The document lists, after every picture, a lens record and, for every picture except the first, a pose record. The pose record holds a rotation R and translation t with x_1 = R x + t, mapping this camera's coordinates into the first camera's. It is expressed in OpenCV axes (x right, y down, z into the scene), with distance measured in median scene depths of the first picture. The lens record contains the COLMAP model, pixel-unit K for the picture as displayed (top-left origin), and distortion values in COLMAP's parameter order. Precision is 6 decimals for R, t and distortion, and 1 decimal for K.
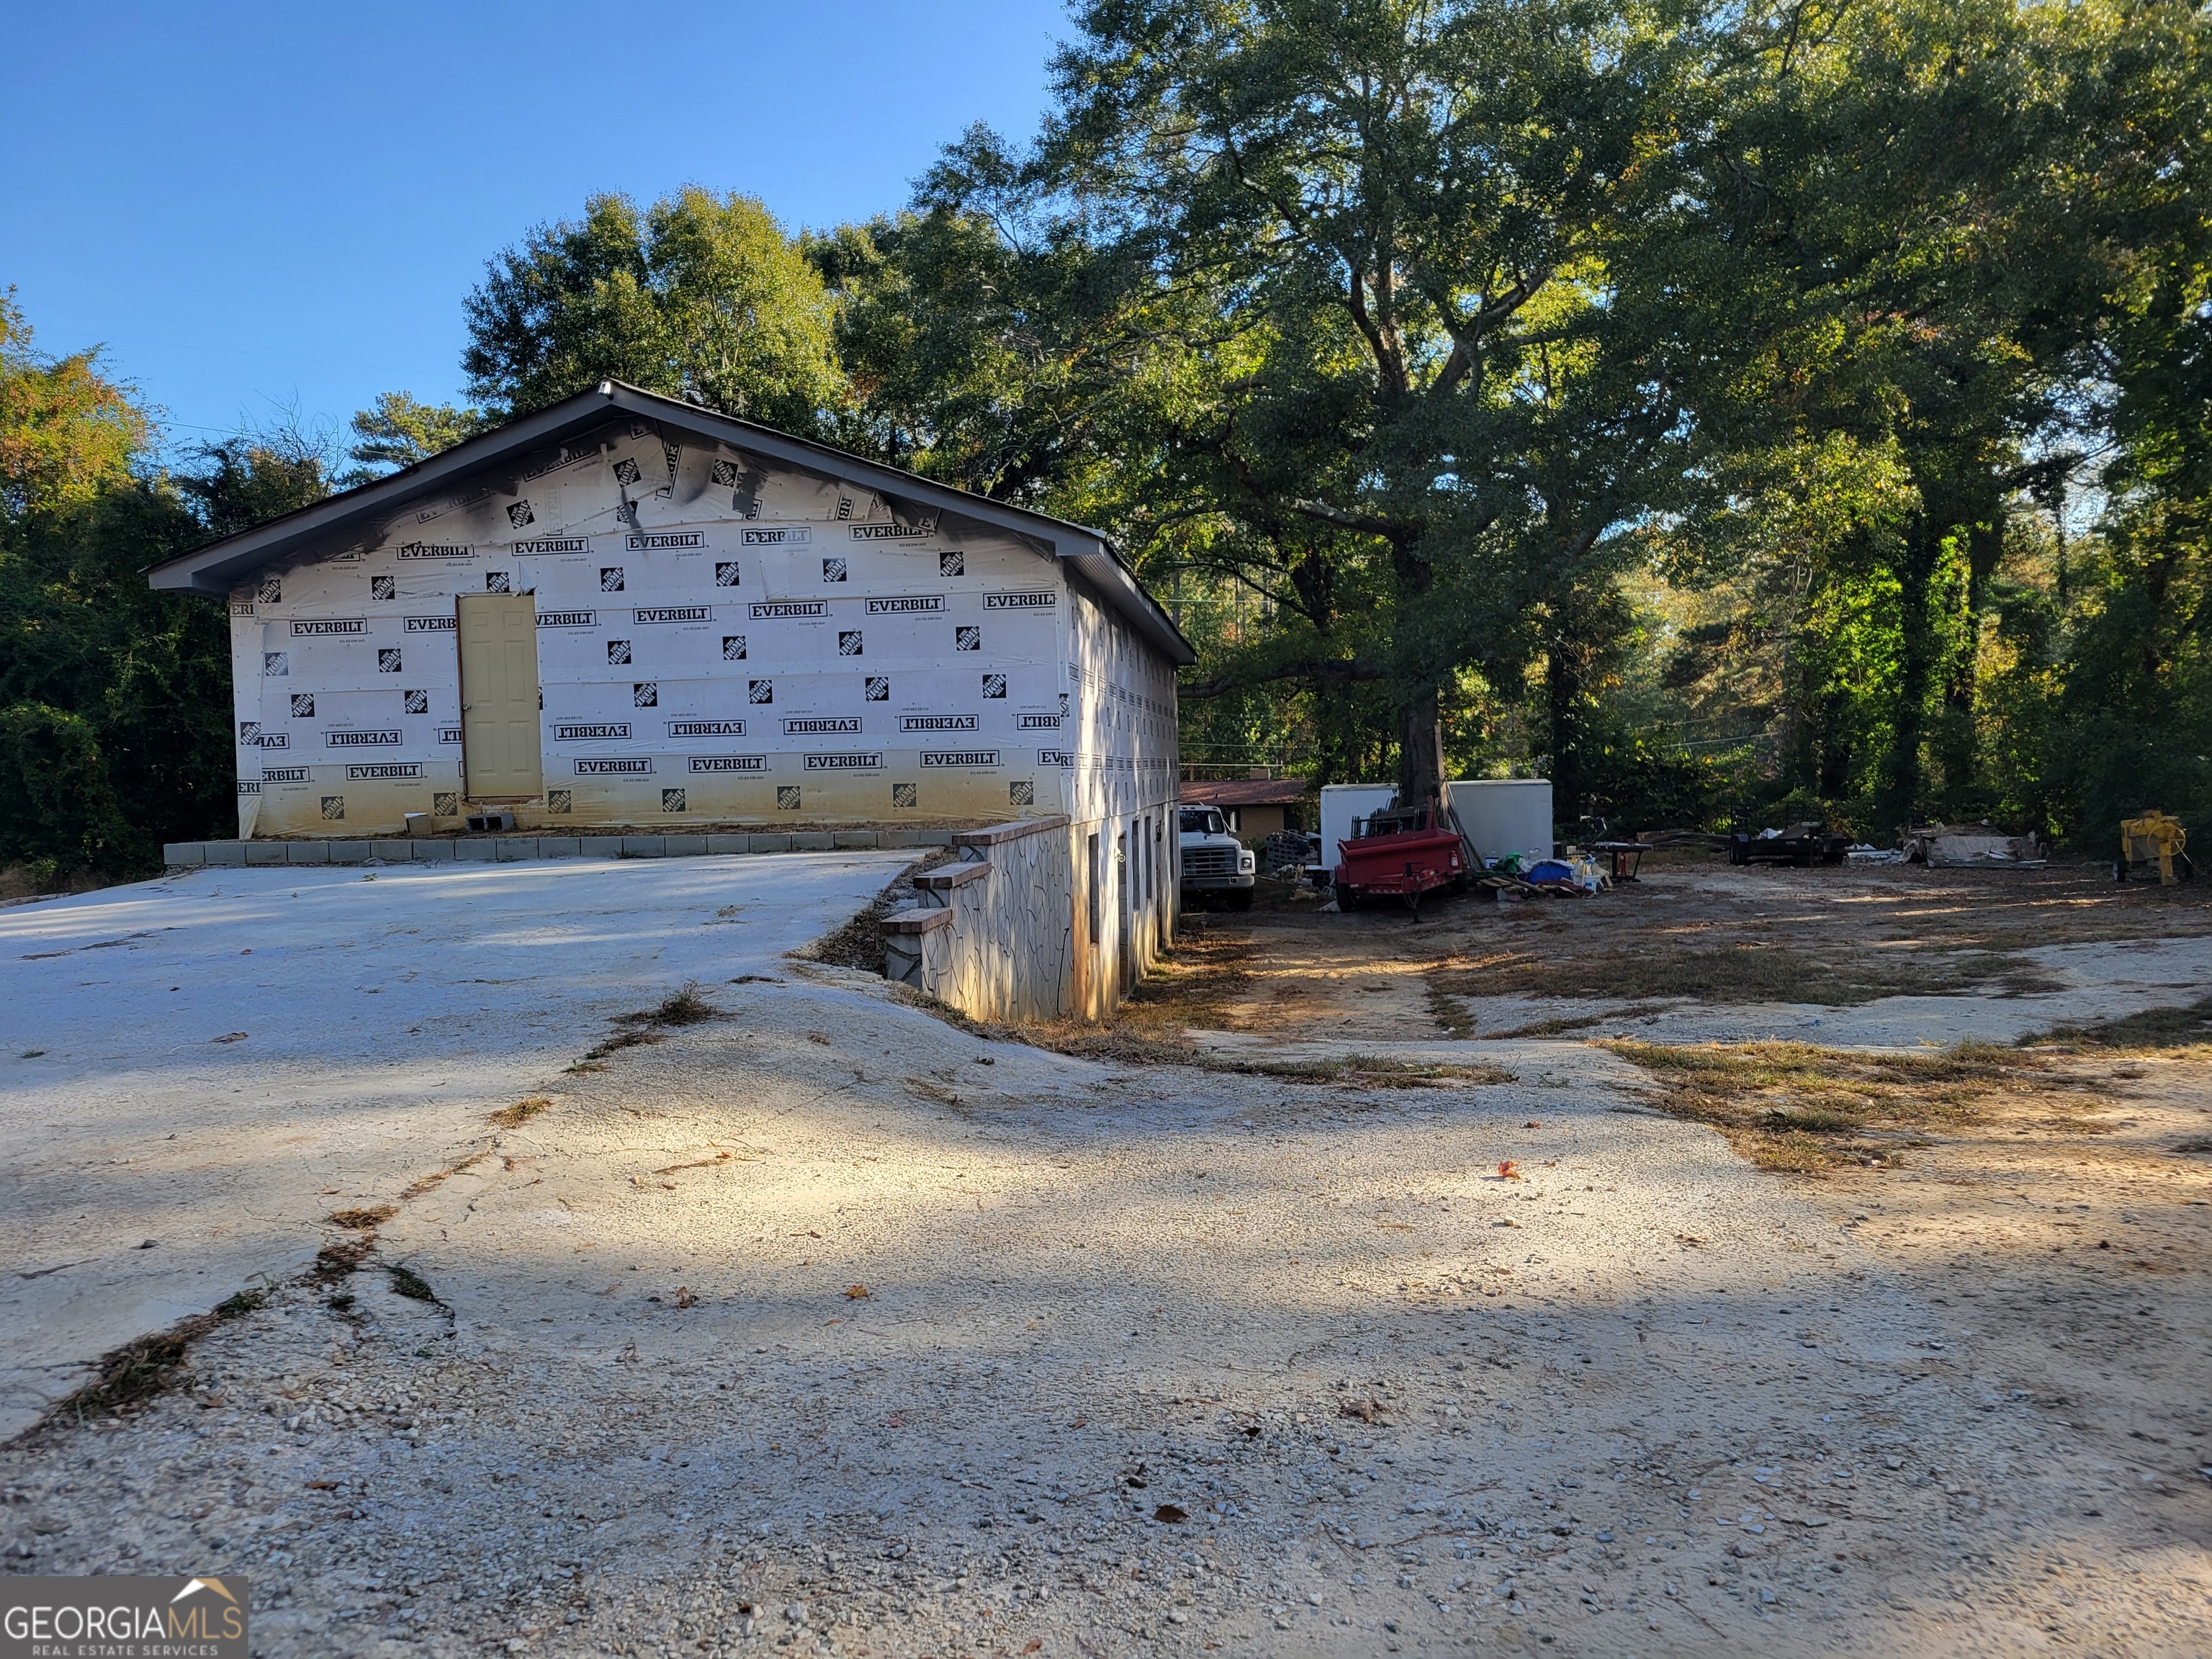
lens RADIAL K [[1618.2, 0, 1106.0], [0, 1618.2, 829.5], [0, 0, 1]] dist [0.071791, -0.041869]
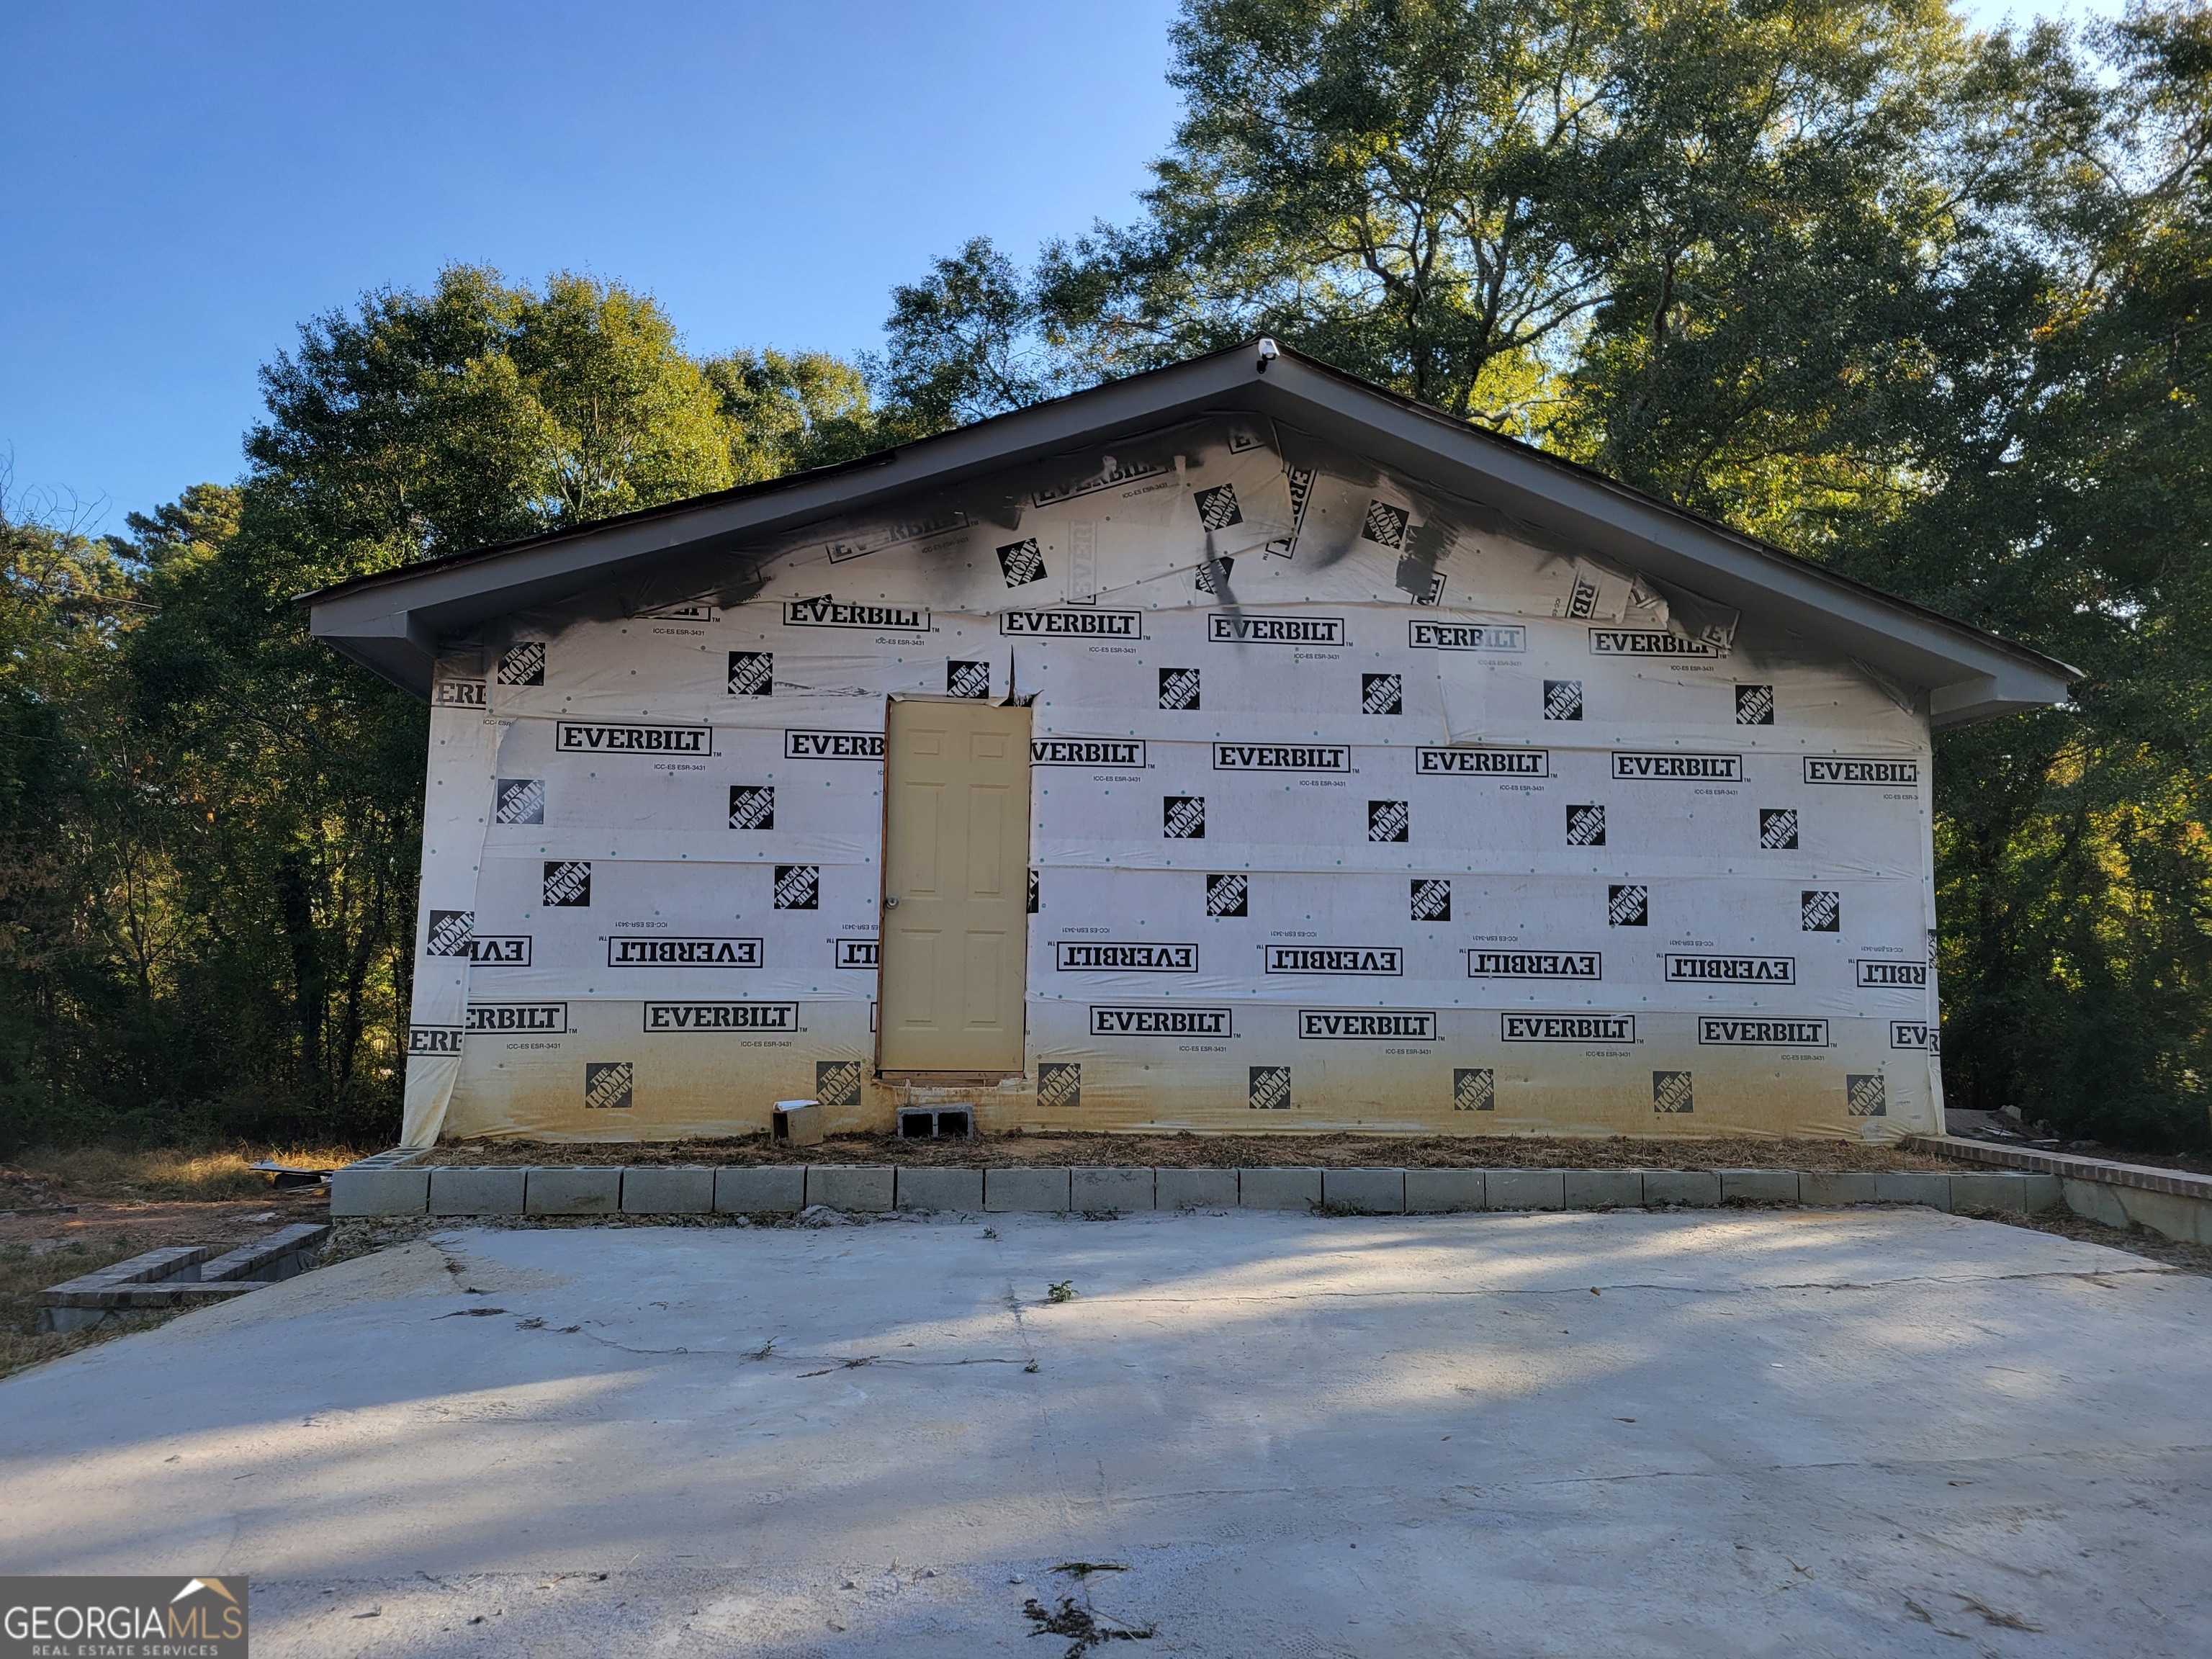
lens RADIAL K [[1614.4, 0, 1106.0], [0, 1614.4, 829.5], [0, 0, 1]] dist [0.061999, -0.039290]
pose [[0.969787, 0.061244, 0.236140, -0.455504], [-0.029852, 0.990492, -0.134290, -0.029364], [-0.242119, 0.123183, 0.962395, 0.473771]]
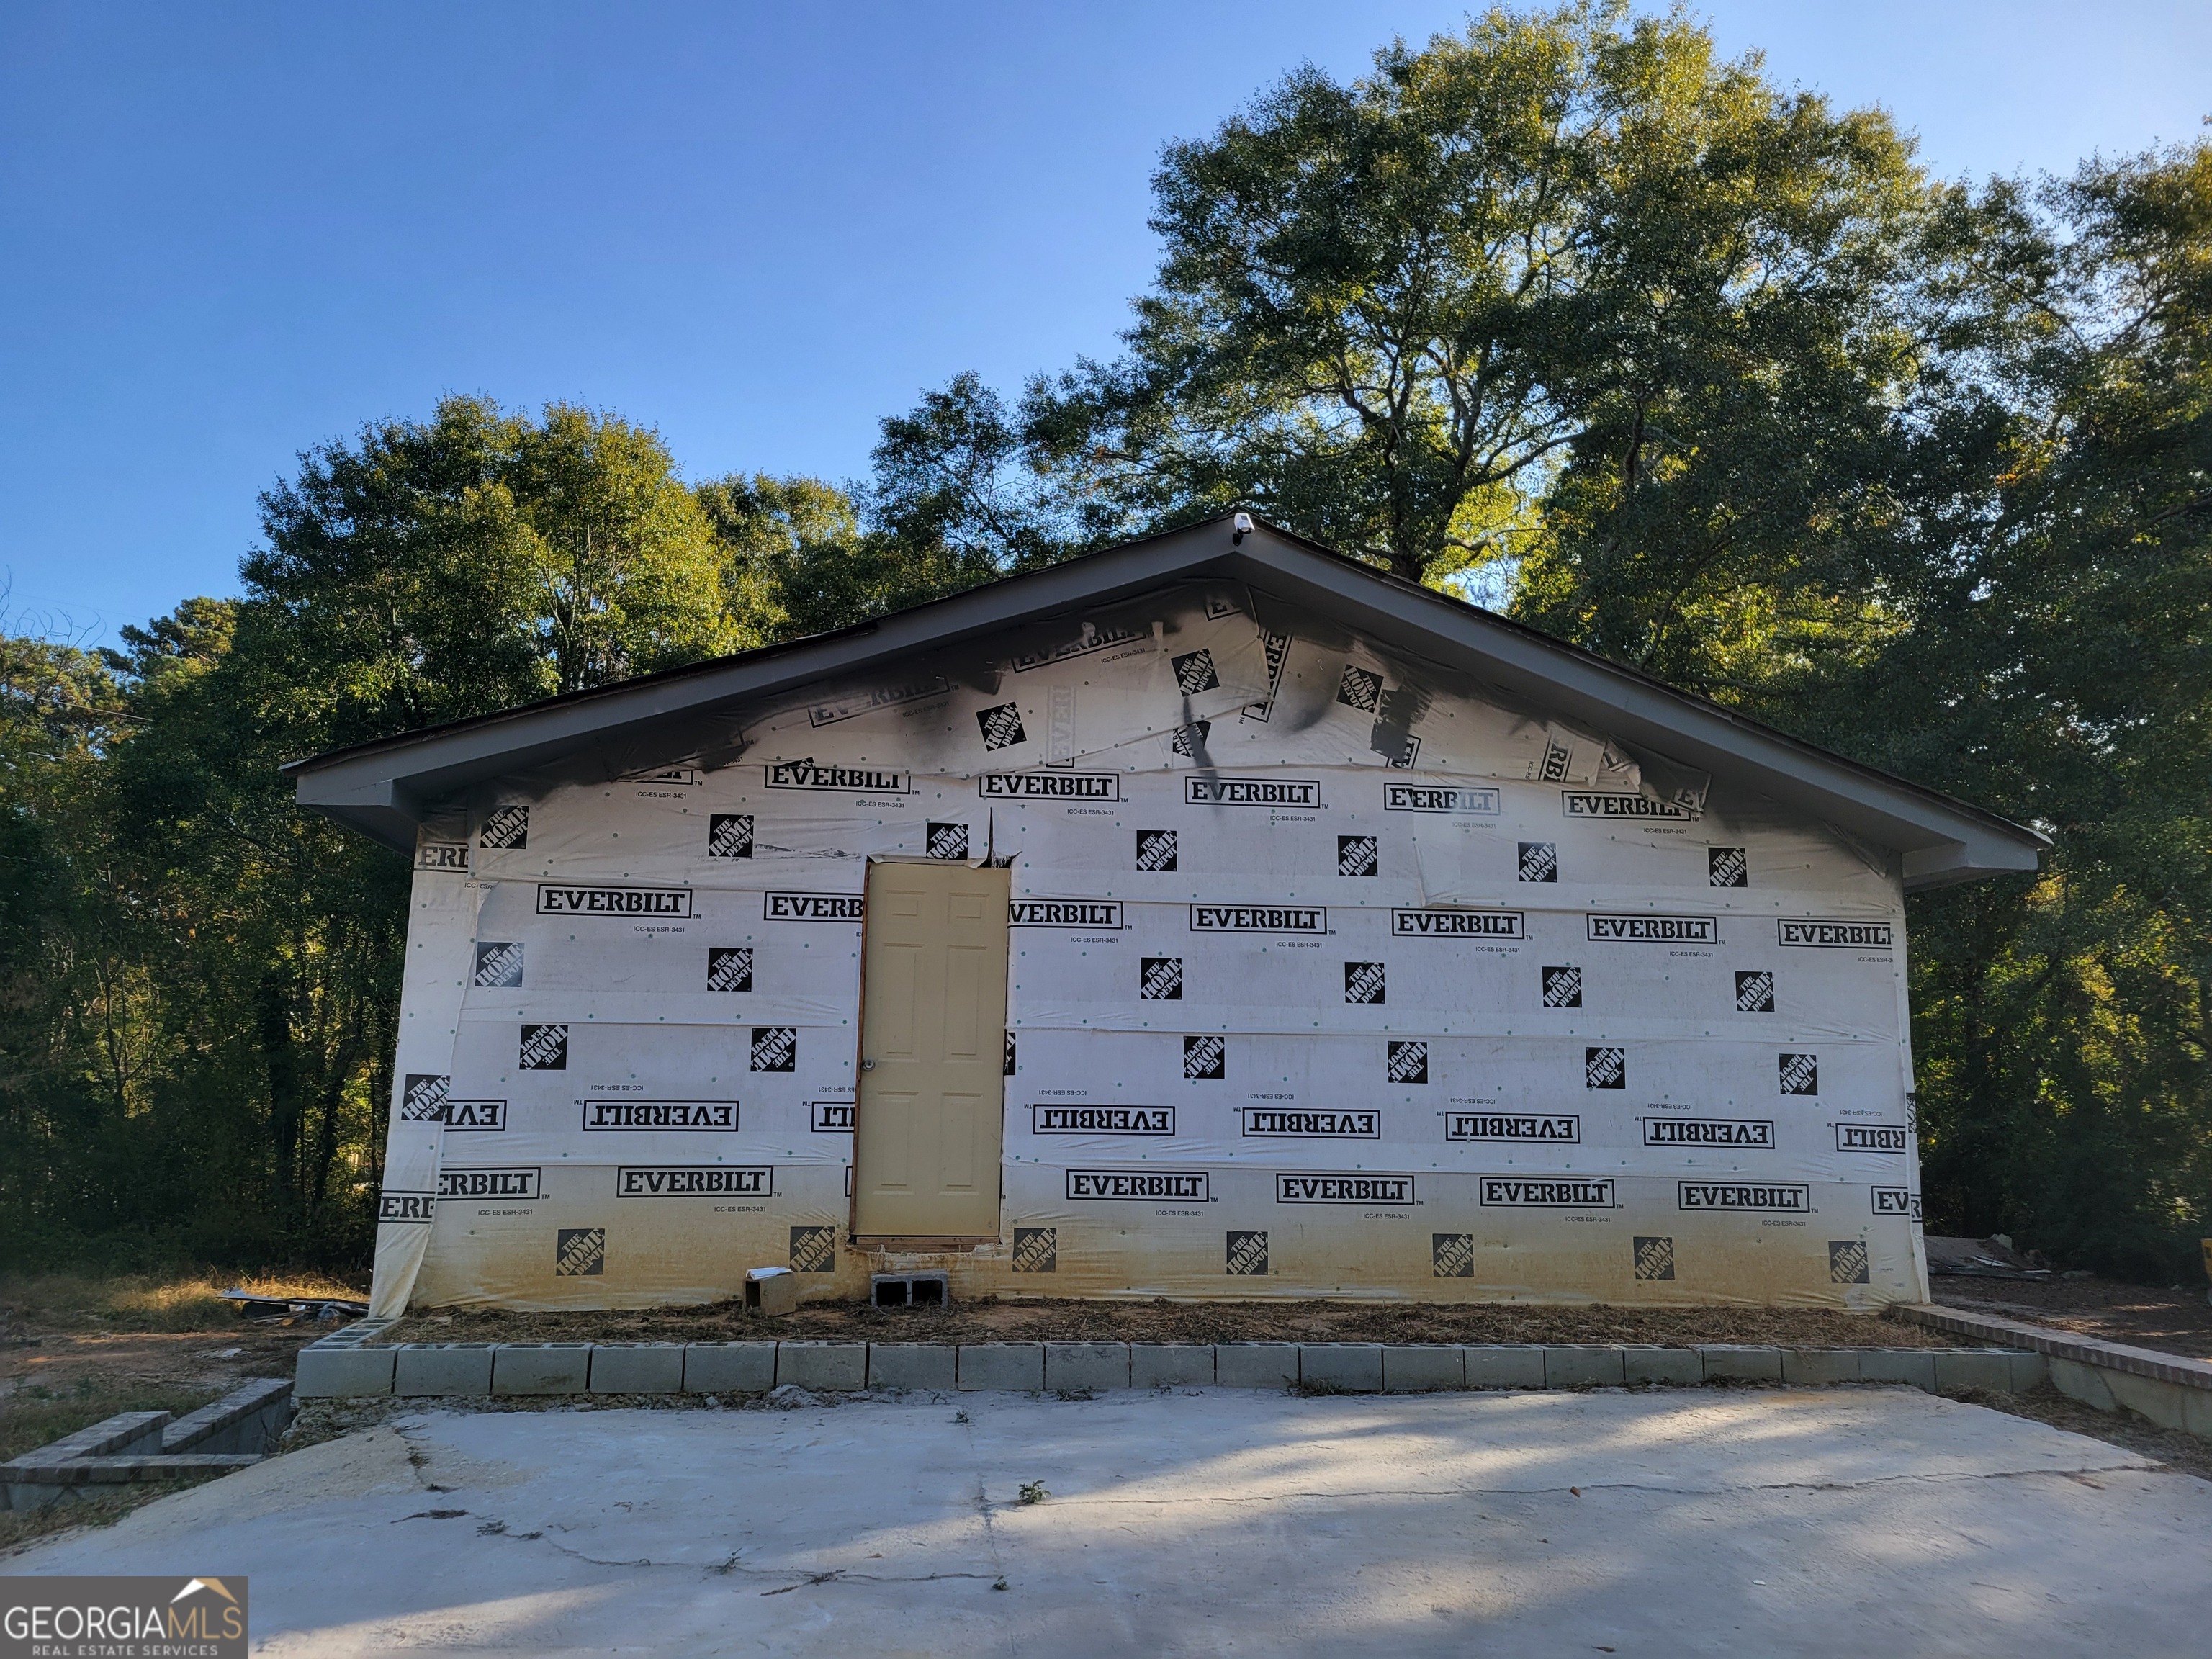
lens RADIAL K [[1611.8, 0, 1090.3], [0, 1611.8, 845.7], [0, 0, 1]] dist [0.064898, -0.040896]
pose [[0.969373, 0.078843, 0.232593, -0.455359], [-0.033802, 0.980887, -0.191619, -0.046382], [-0.243255, 0.177888, 0.953511, 0.468381]]
